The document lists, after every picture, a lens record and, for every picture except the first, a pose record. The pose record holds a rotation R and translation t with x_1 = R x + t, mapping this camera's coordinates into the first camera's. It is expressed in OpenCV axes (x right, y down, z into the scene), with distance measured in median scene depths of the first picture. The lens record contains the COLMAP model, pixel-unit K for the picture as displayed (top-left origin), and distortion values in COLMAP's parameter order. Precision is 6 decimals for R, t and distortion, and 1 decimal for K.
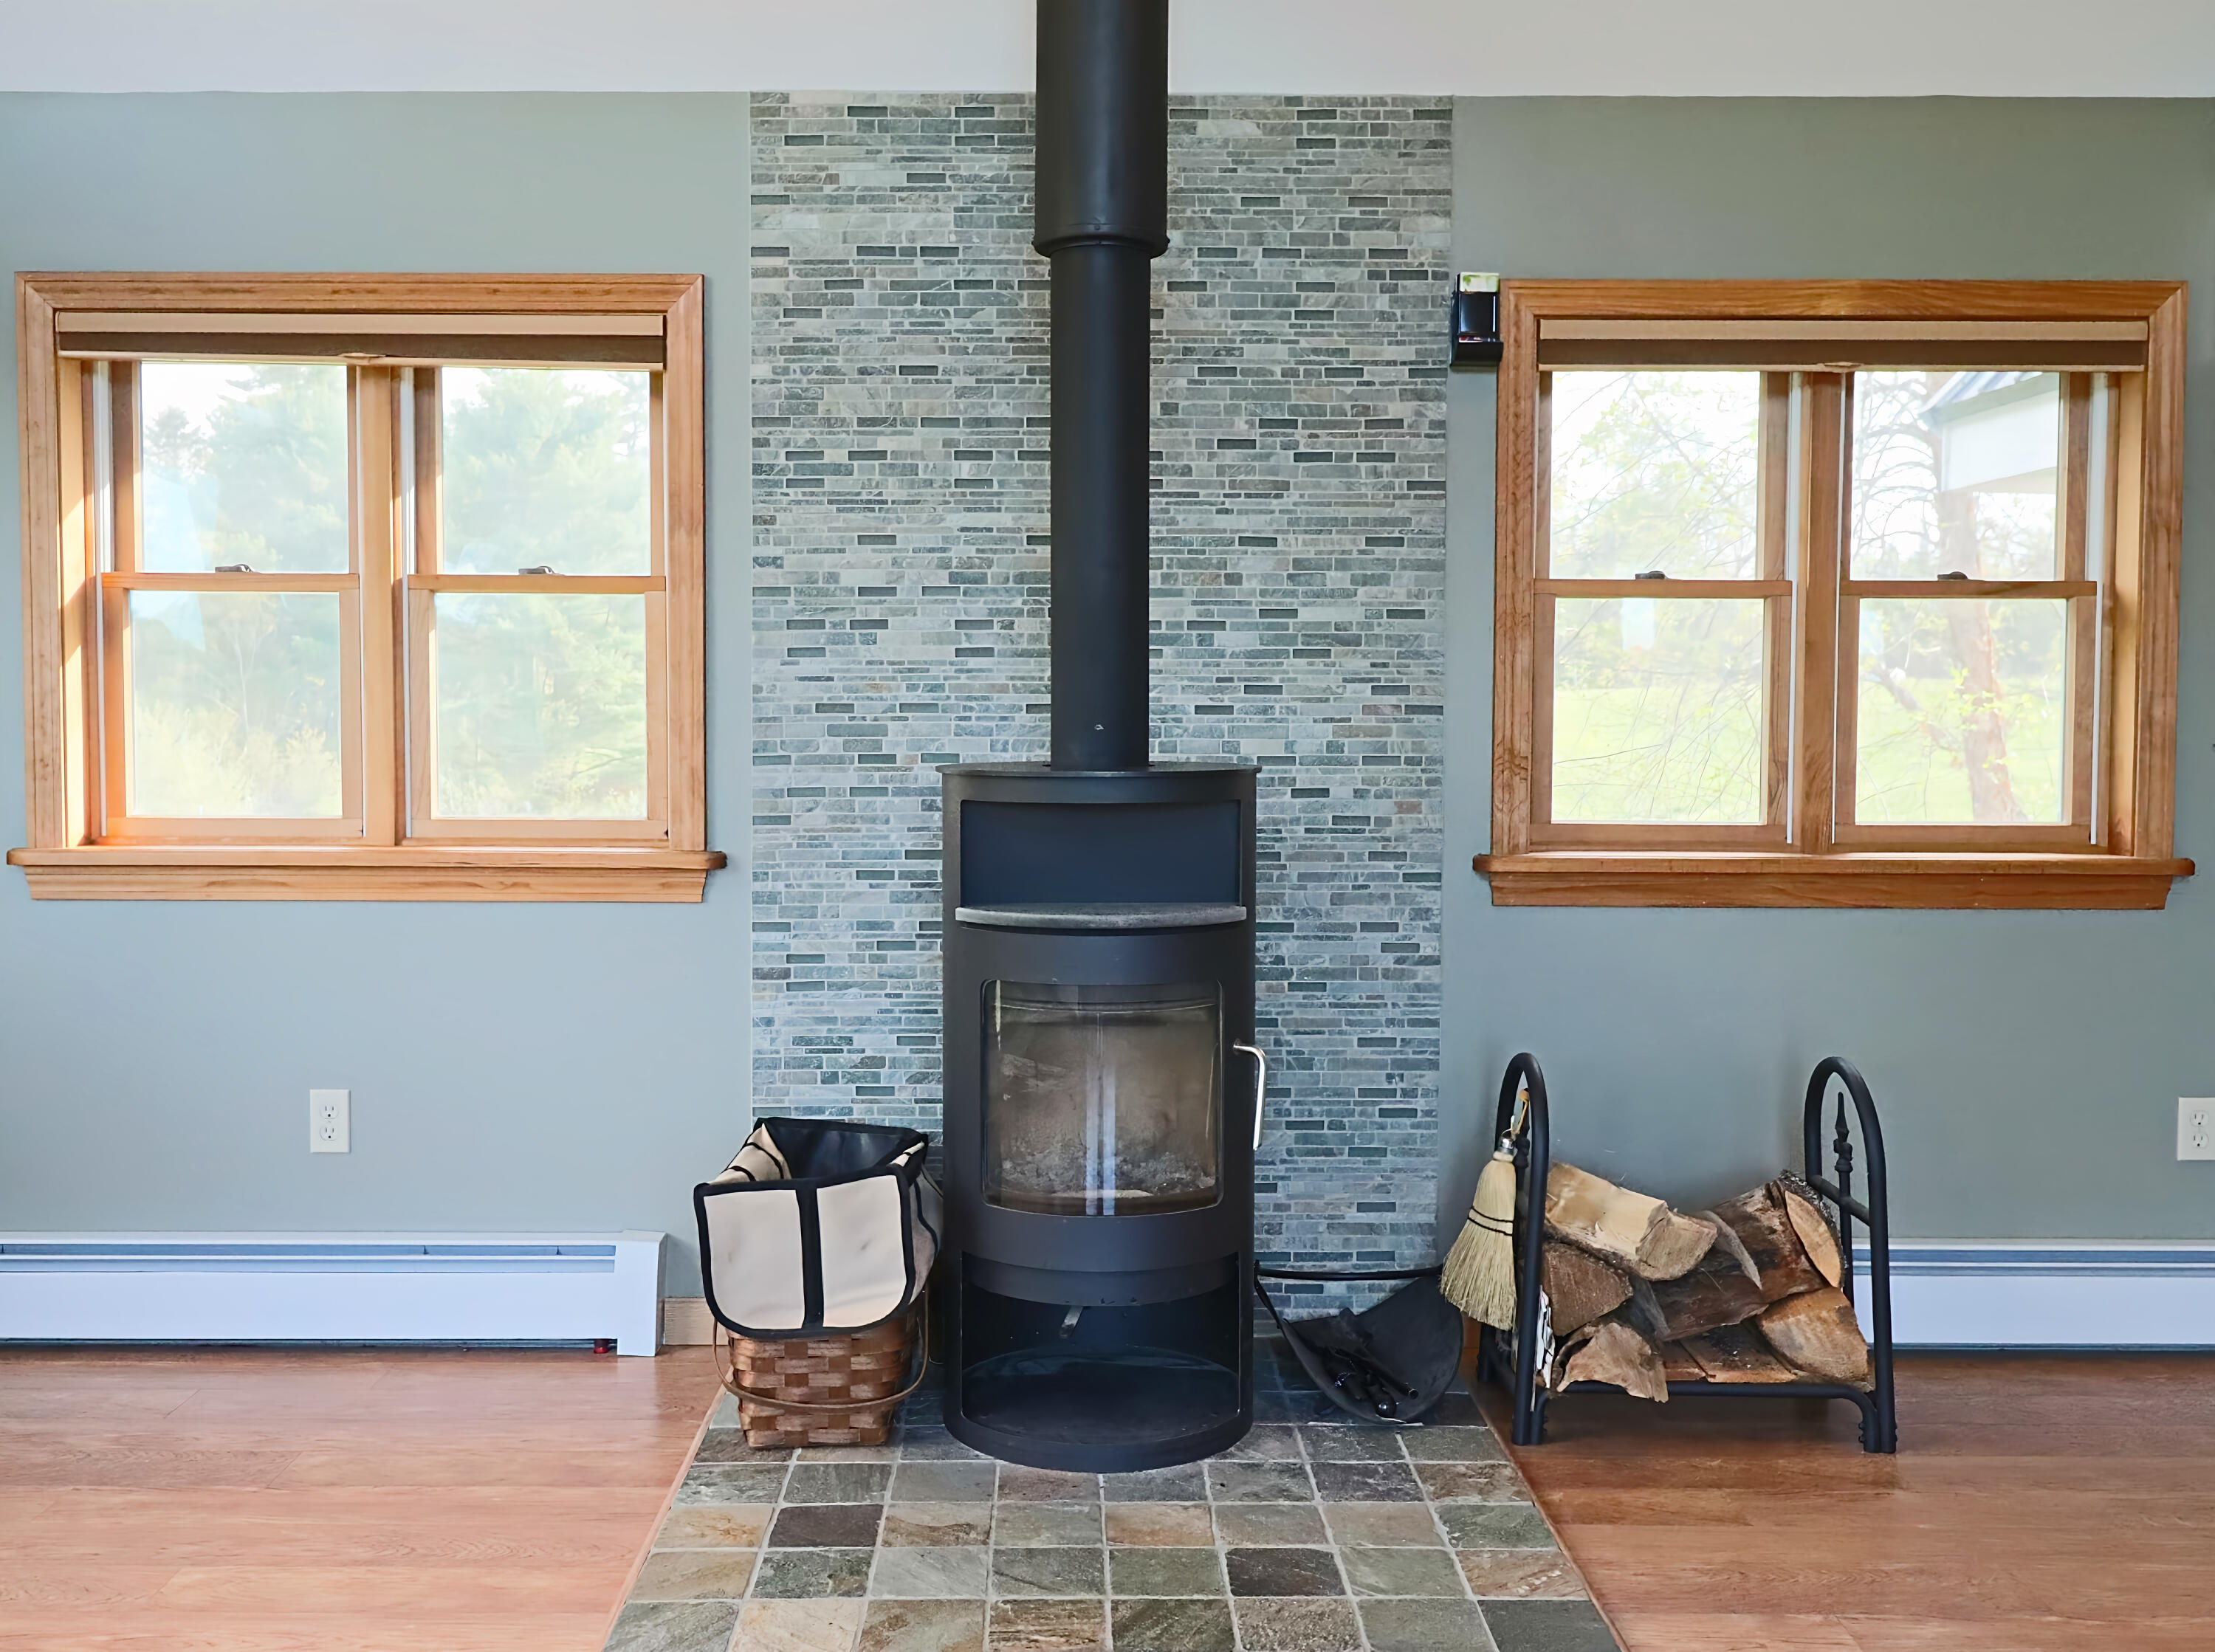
lens RADIAL K [[2026.6, 0, 1068.2], [0, 2026.6, 807.8], [0, 0, 1]] dist [0.012850, -0.003383]
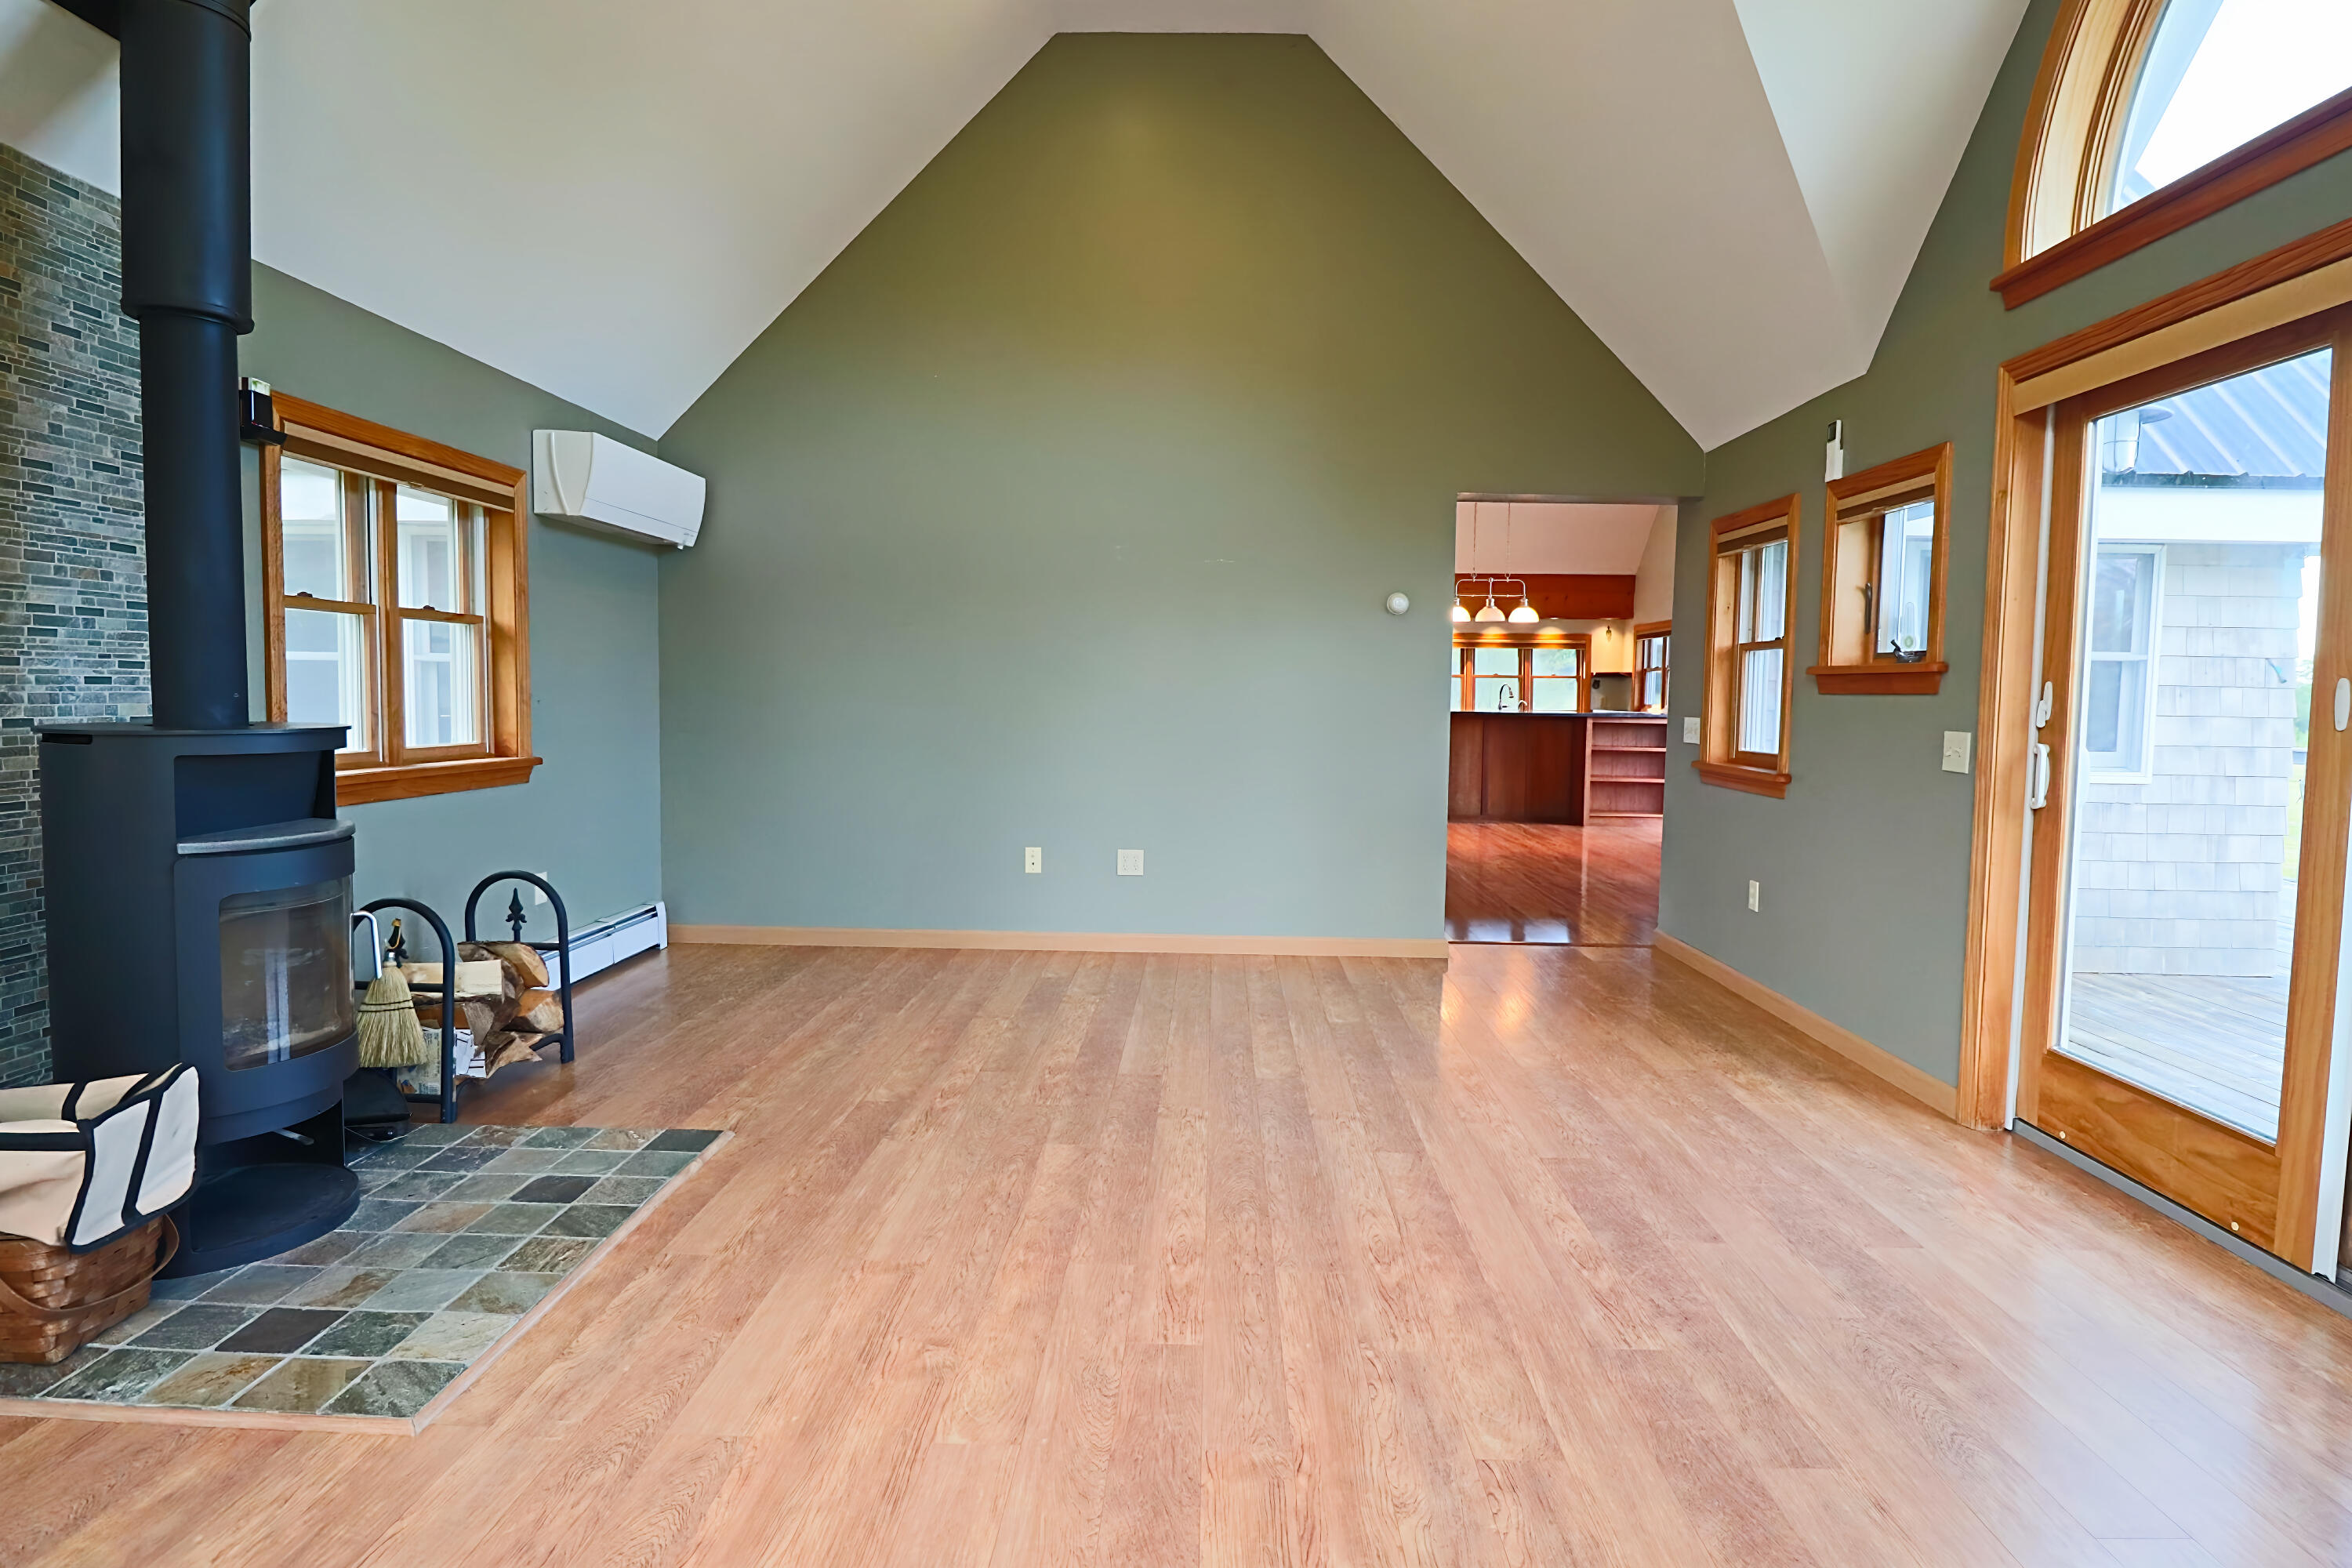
lens RADIAL K [[1211.1, 0, 1186.6], [0, 1211.1, 771.8], [0, 0, 1]] dist [0.000344, -0.014116]
pose [[0.023934, -0.067731, 0.997416, -0.651640], [0.034510, 0.997164, 0.066886, -0.018712], [-0.999118, 0.032820, 0.026203, 0.319080]]
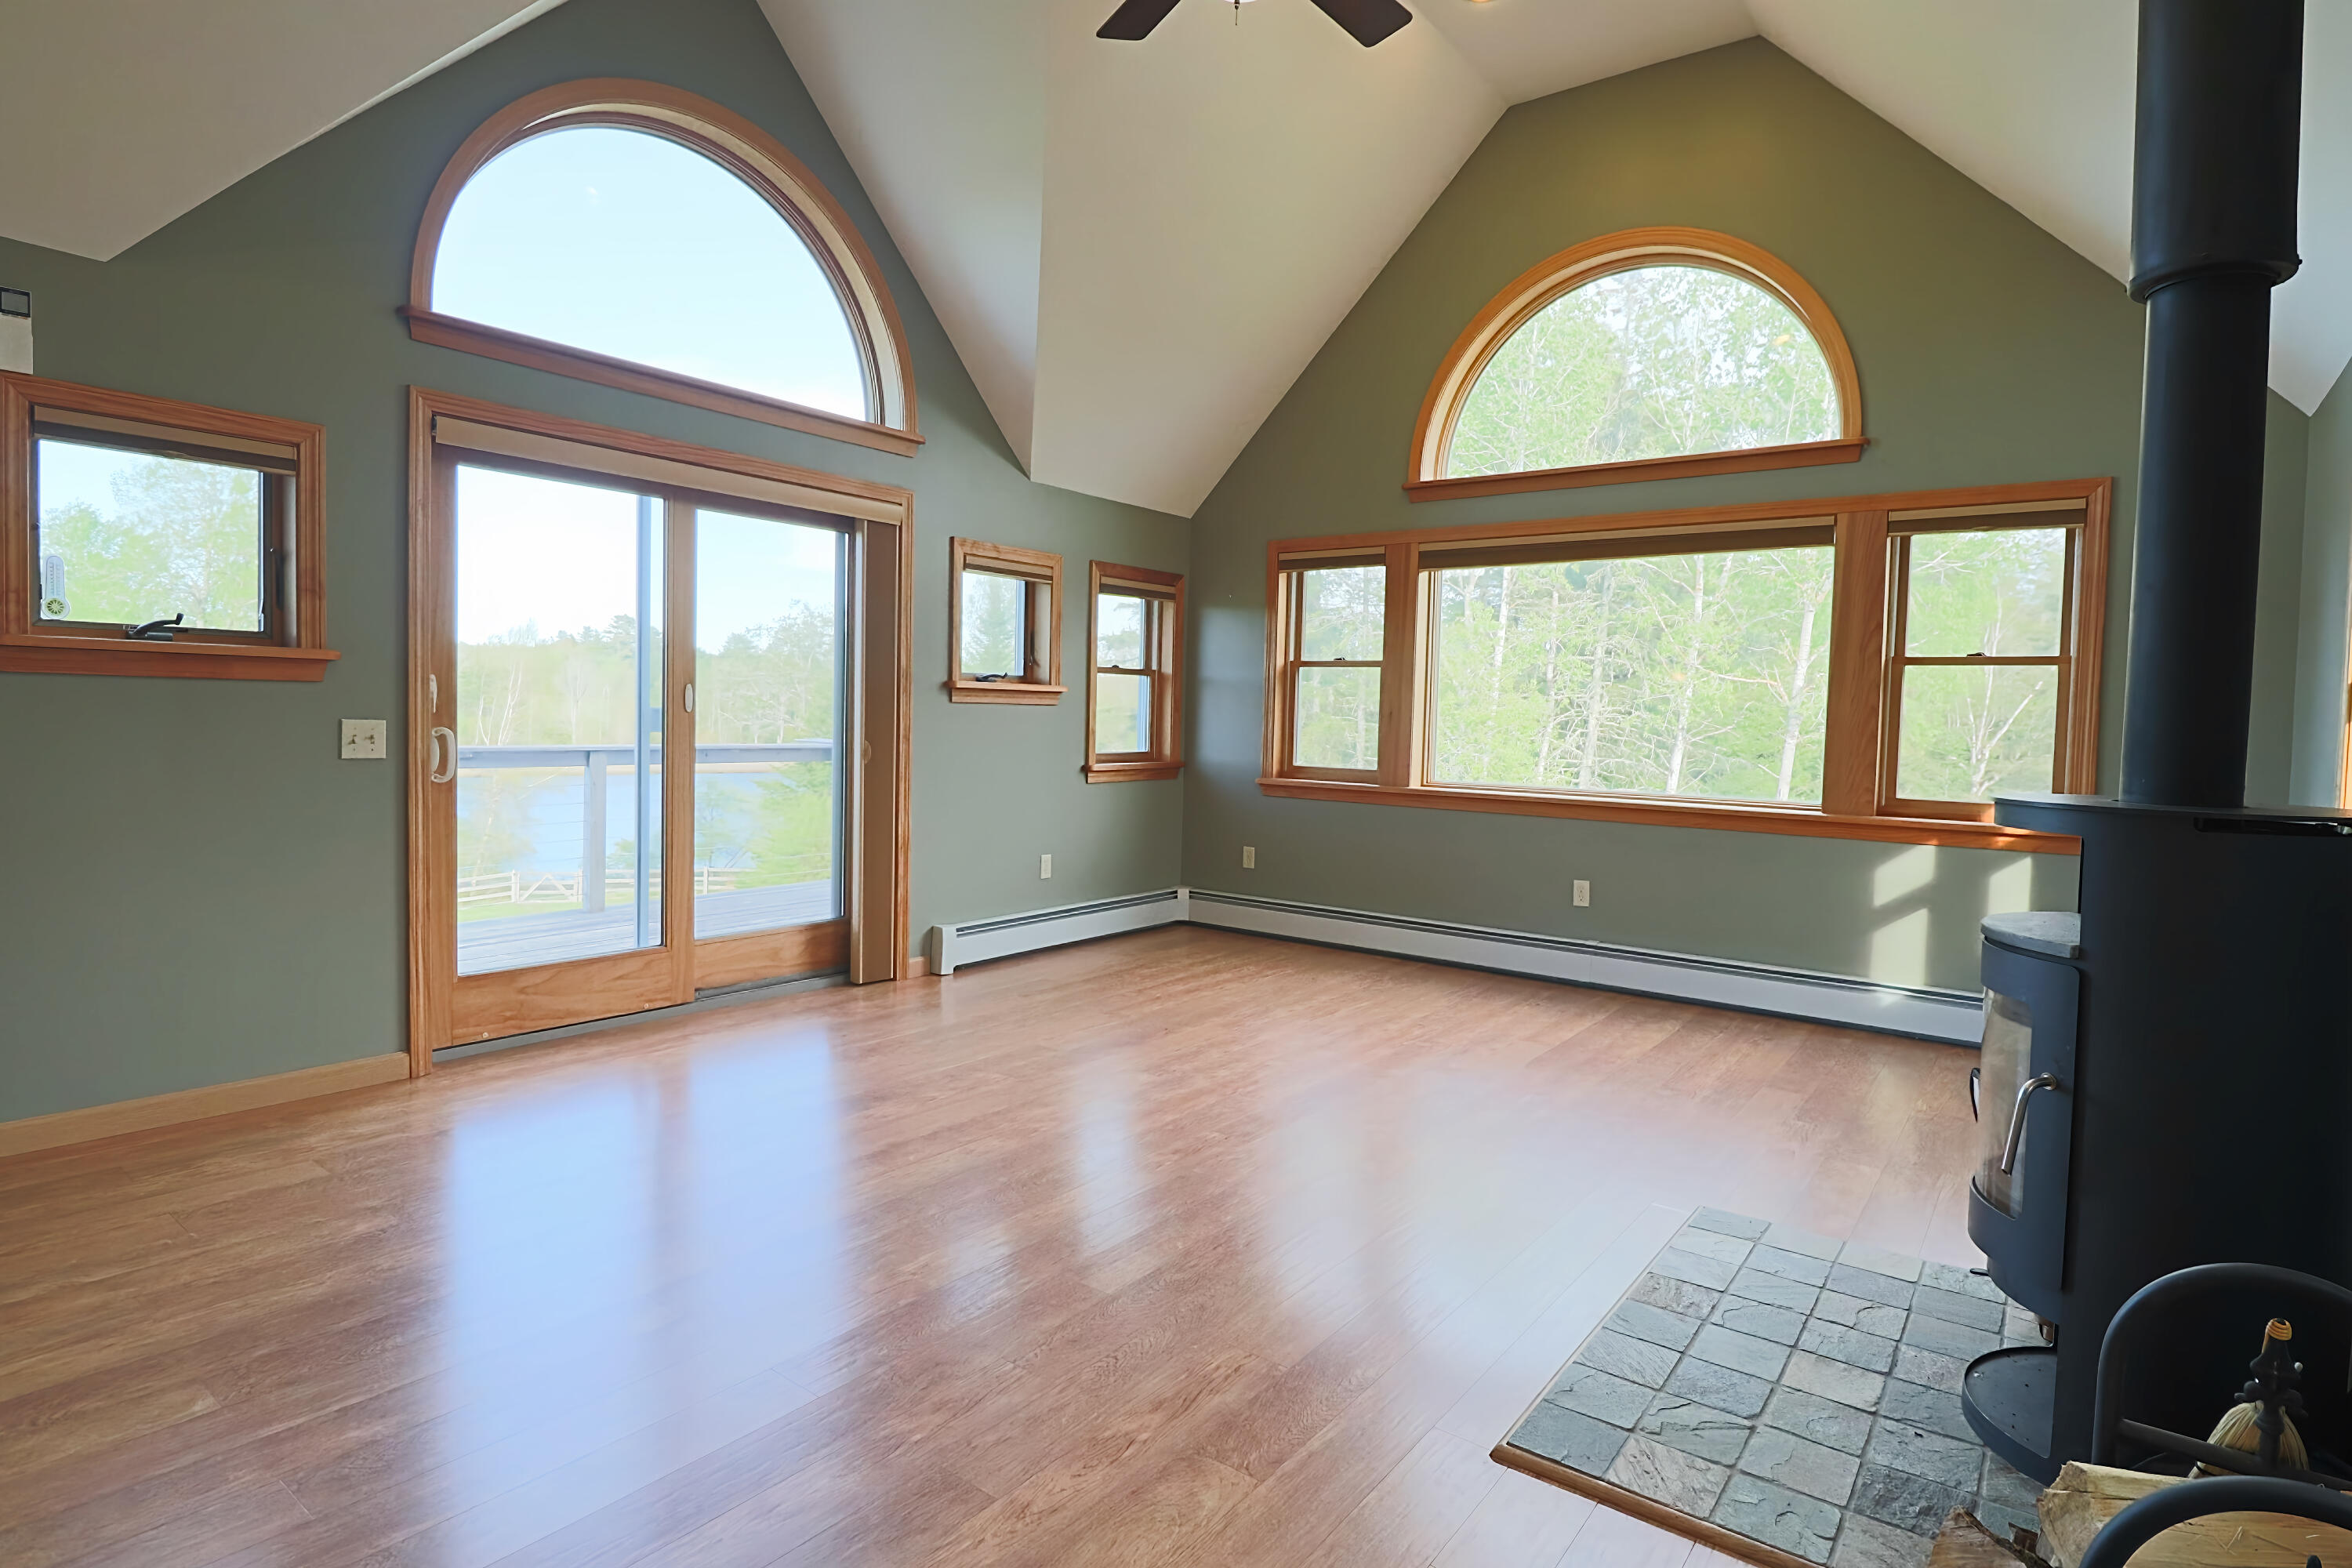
lens RADIAL K [[1211.1, 0, 1186.6], [0, 1211.1, 771.8], [0, 0, 1]] dist [0.000344, -0.014116]
pose [[-0.599197, 0.019155, -0.800372, 0.694058], [-0.066792, 0.995033, 0.073817, -0.040444], [0.797811, 0.097690, -0.594941, 0.856563]]
